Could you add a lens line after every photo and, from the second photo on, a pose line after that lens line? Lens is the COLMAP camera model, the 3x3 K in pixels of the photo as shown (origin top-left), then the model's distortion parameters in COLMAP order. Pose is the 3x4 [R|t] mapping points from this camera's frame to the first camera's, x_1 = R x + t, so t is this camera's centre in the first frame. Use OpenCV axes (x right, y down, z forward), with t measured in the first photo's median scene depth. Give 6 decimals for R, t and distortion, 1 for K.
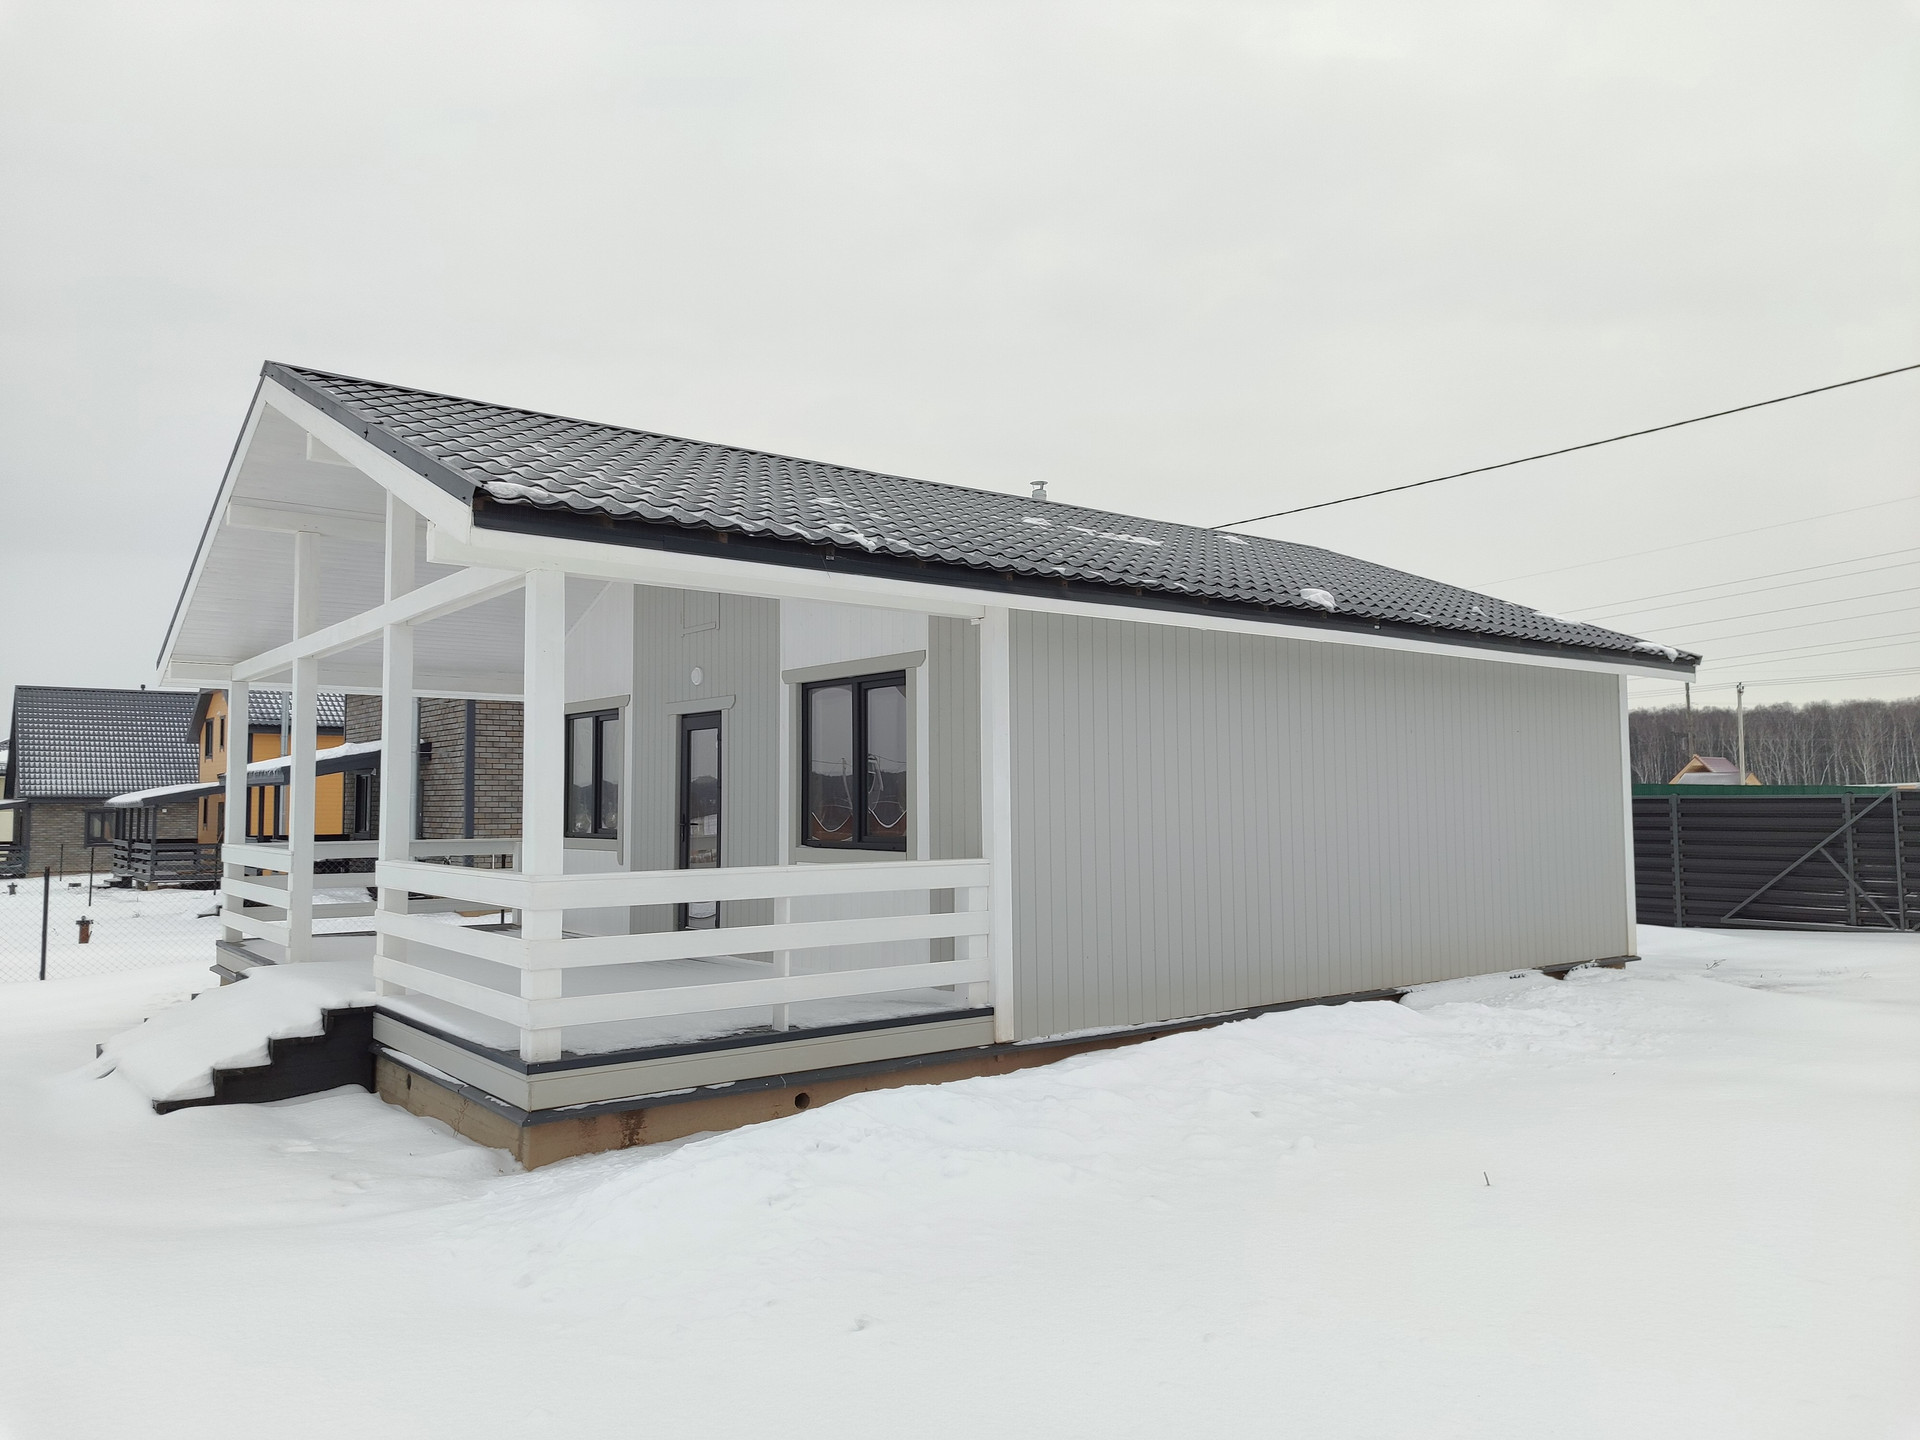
lens RADIAL K [[1379.5, 0, 949.8], [0, 1379.5, 722.6], [0, 0, 1]] dist [0.019711, -0.005943]
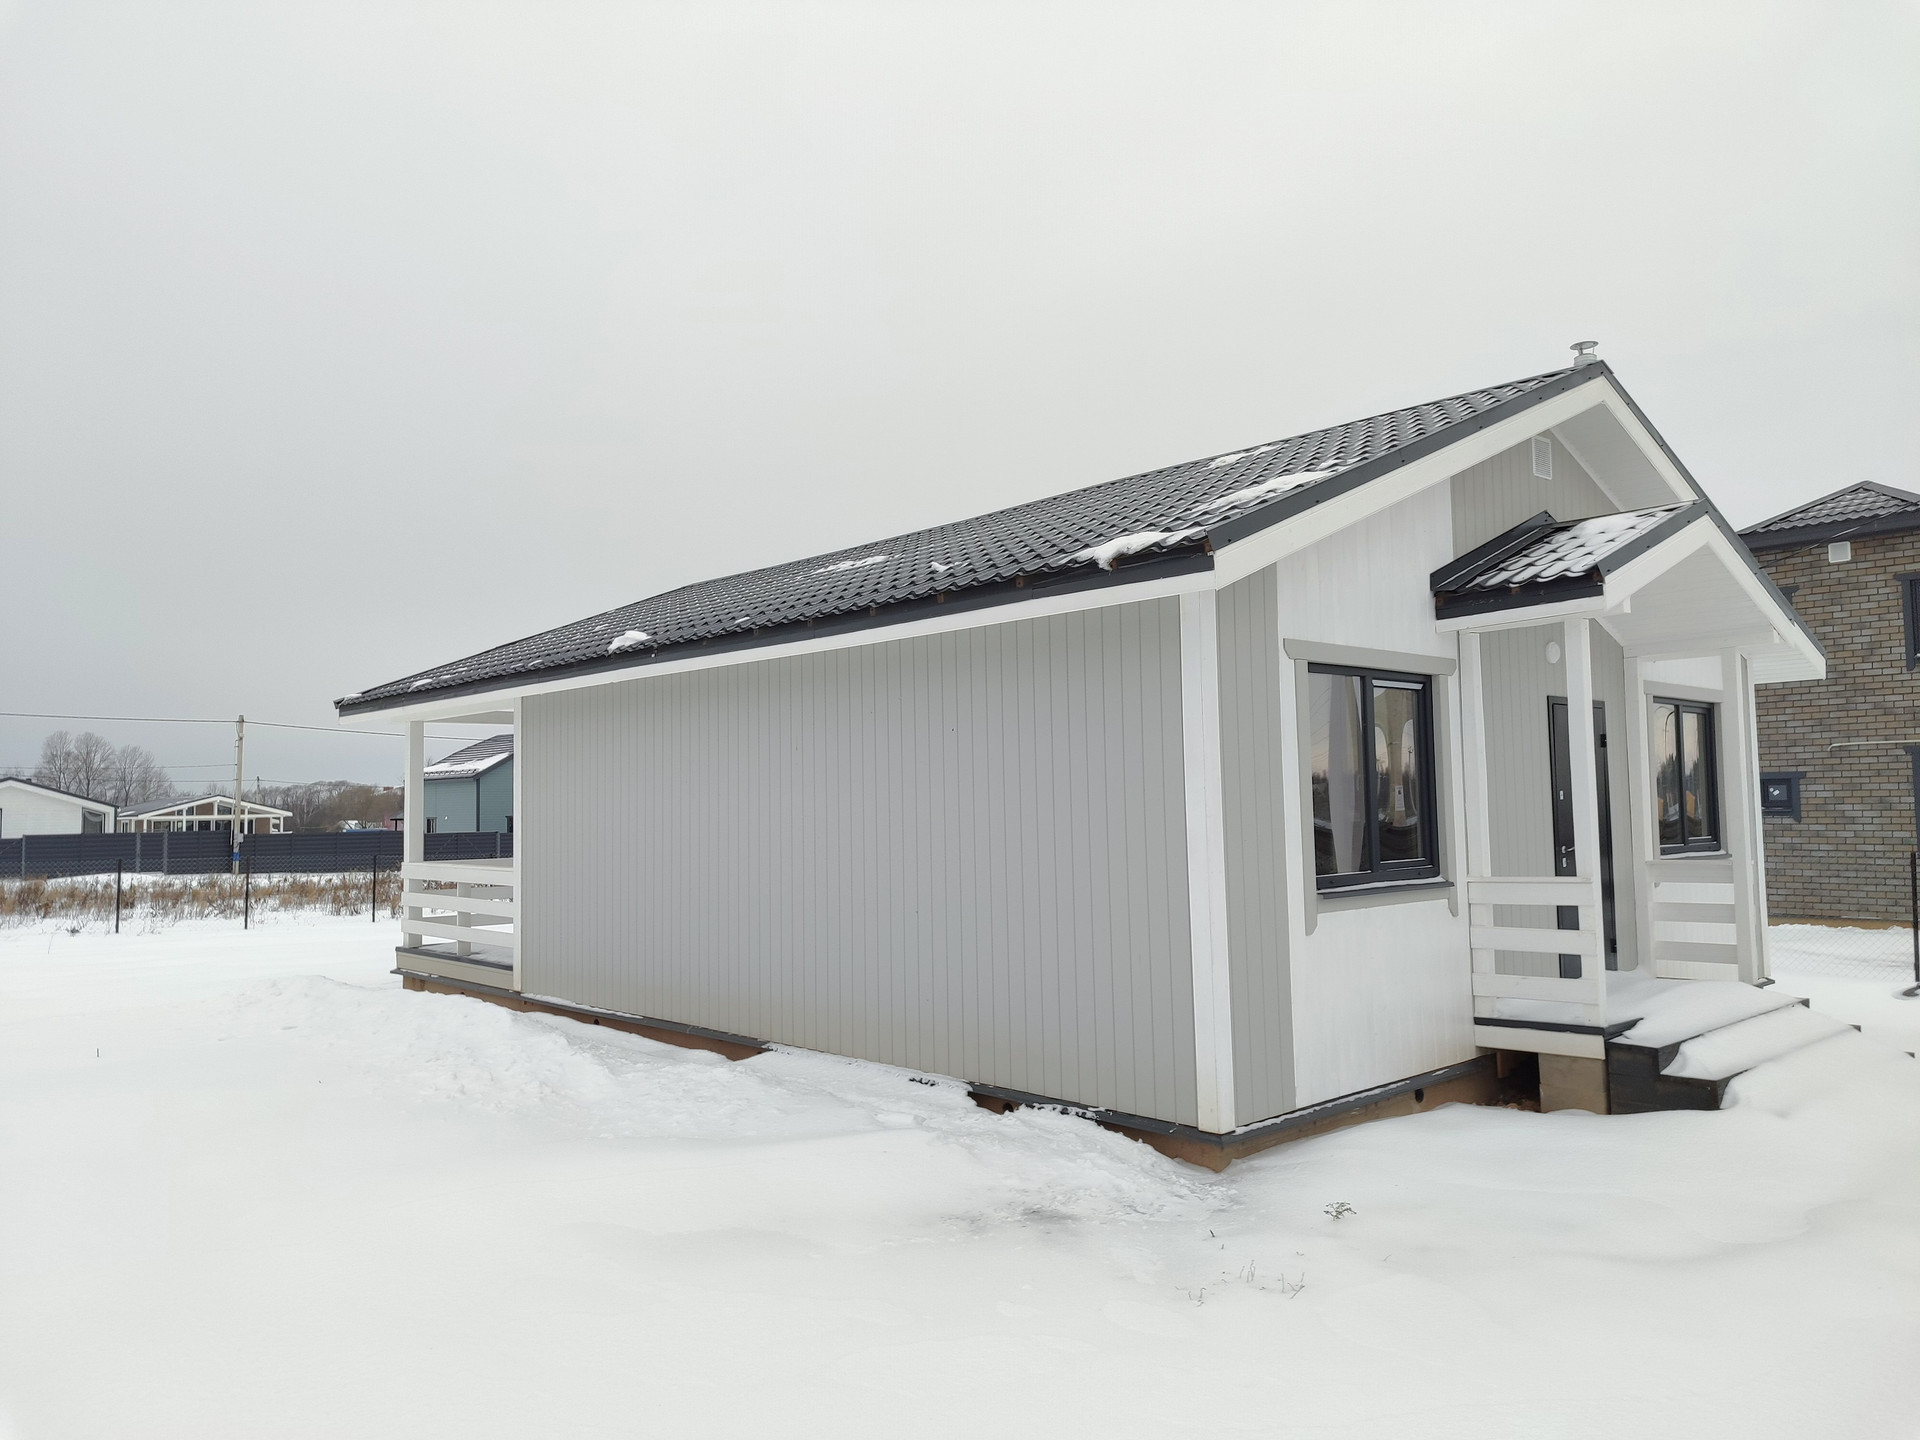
lens RADIAL K [[1379.5, 0, 949.8], [0, 1379.5, 716.4], [0, 0, 1]] dist [0.019711, -0.005943]
pose [[0.079355, -0.058918, -0.995104, 1.085394], [0.073612, 0.995873, -0.053093, 0.035354], [0.994125, -0.069038, 0.083364, 0.937135]]
